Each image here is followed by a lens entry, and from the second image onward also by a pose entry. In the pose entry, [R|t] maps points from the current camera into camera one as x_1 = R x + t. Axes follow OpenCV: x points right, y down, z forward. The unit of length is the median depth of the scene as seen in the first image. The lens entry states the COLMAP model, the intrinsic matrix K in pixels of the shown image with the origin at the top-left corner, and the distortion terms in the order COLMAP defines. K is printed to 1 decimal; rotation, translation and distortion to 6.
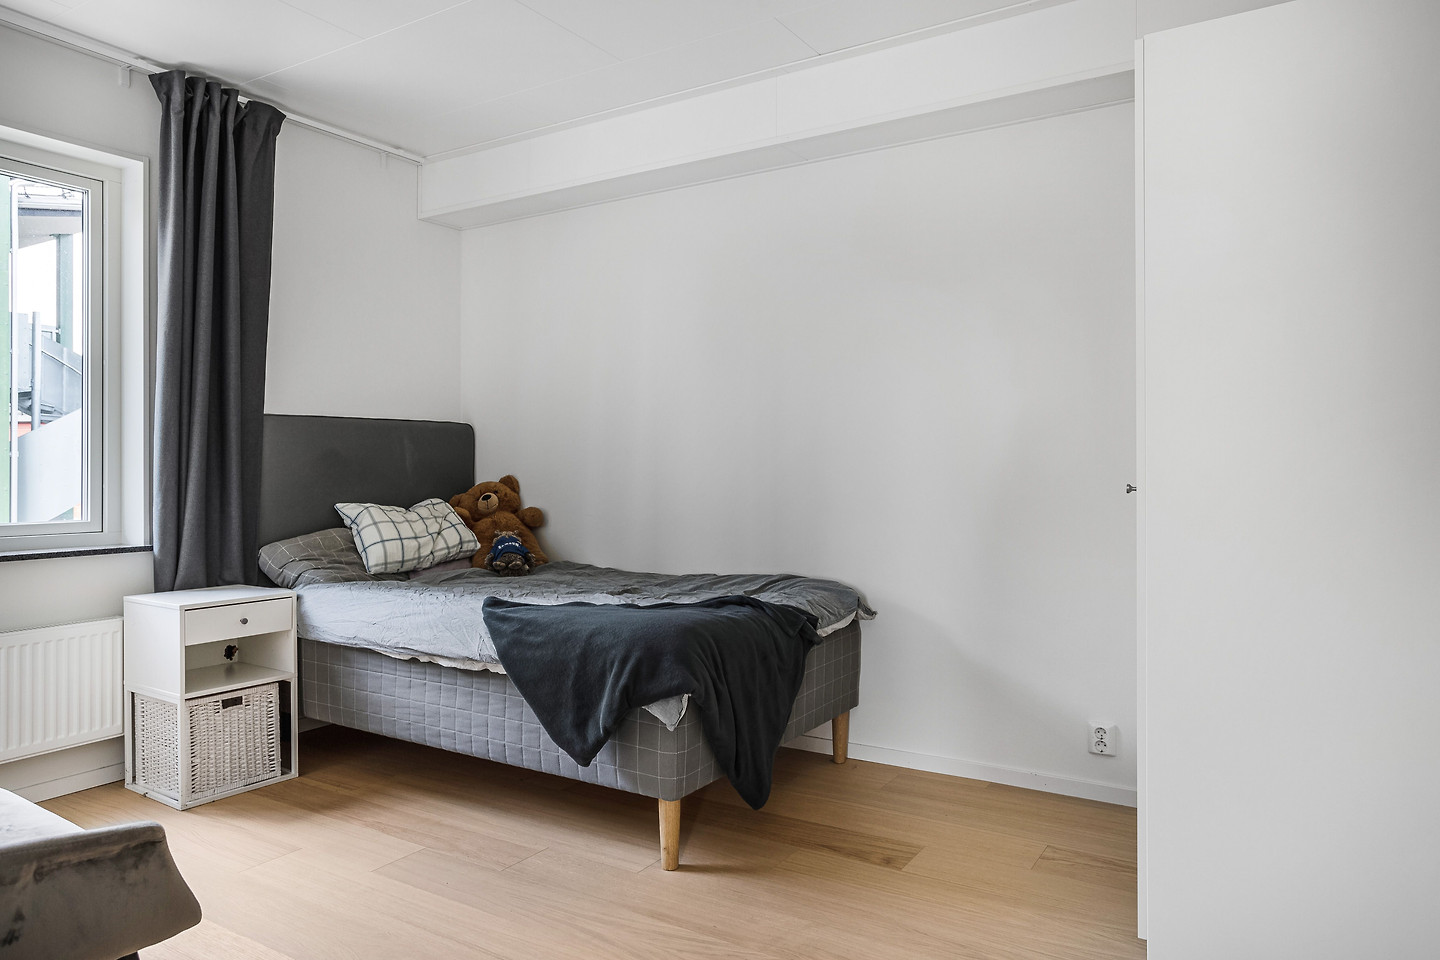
lens RADIAL K [[949.8, 0, 720.0], [0, 949.8, 480.0], [0, 0, 1]] dist [0.001786, 0.000811]
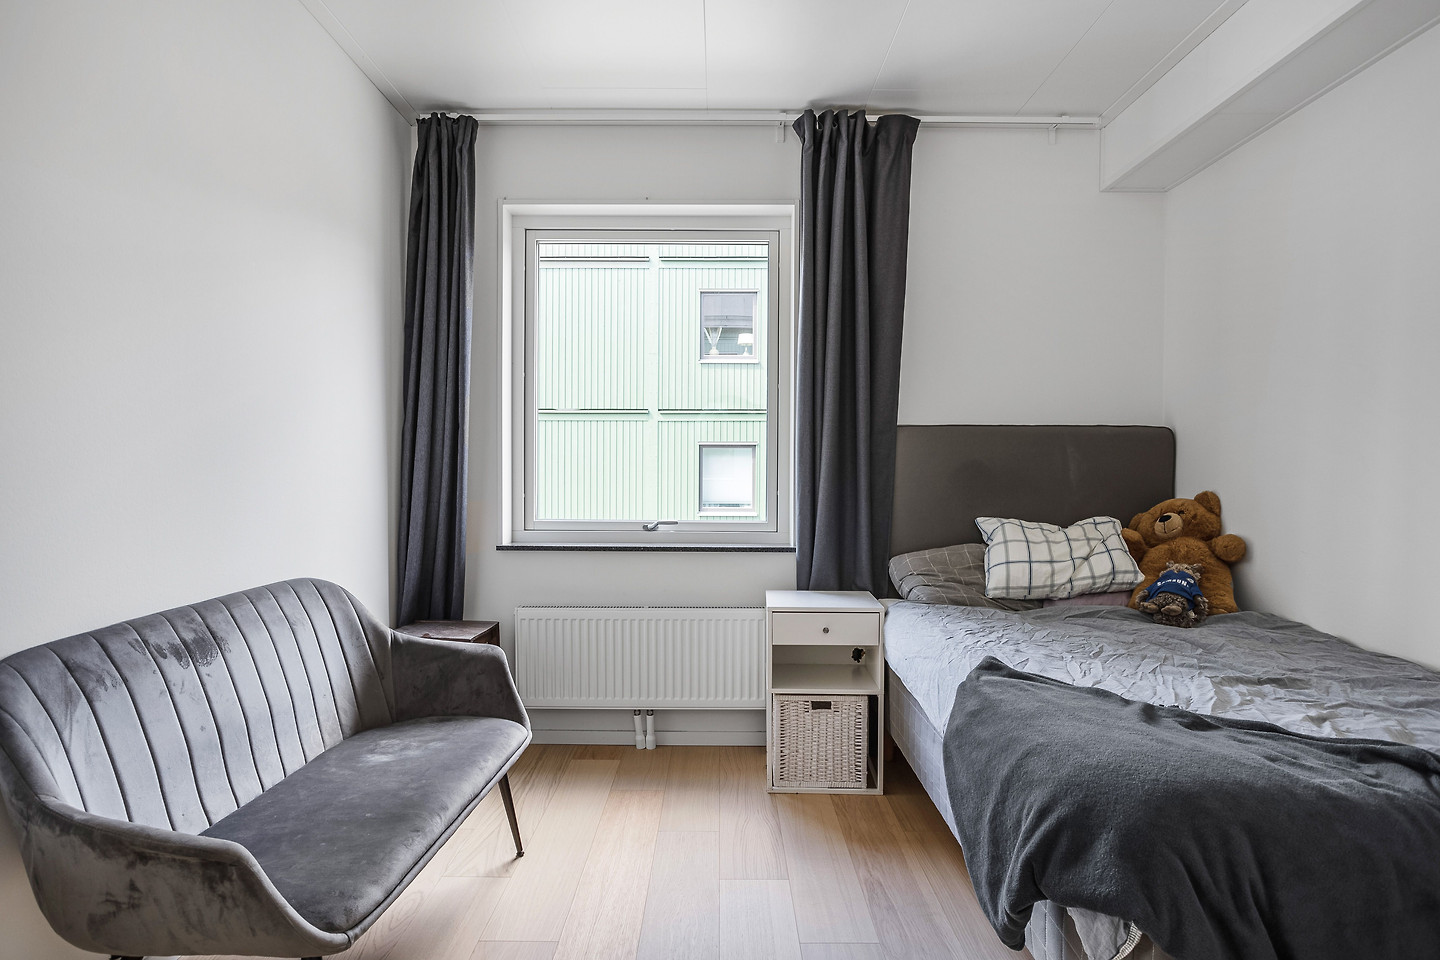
lens RADIAL K [[809.7, 0, 718.2], [0, 809.7, 499.2], [0, 0, 1]] dist [-0.046483, 0.036006]
pose [[0.530612, 0.034918, -0.846895, 0.141479], [-0.016514, 0.999387, 0.030859, -0.014138], [0.847454, -0.002389, 0.530864, 0.372115]]
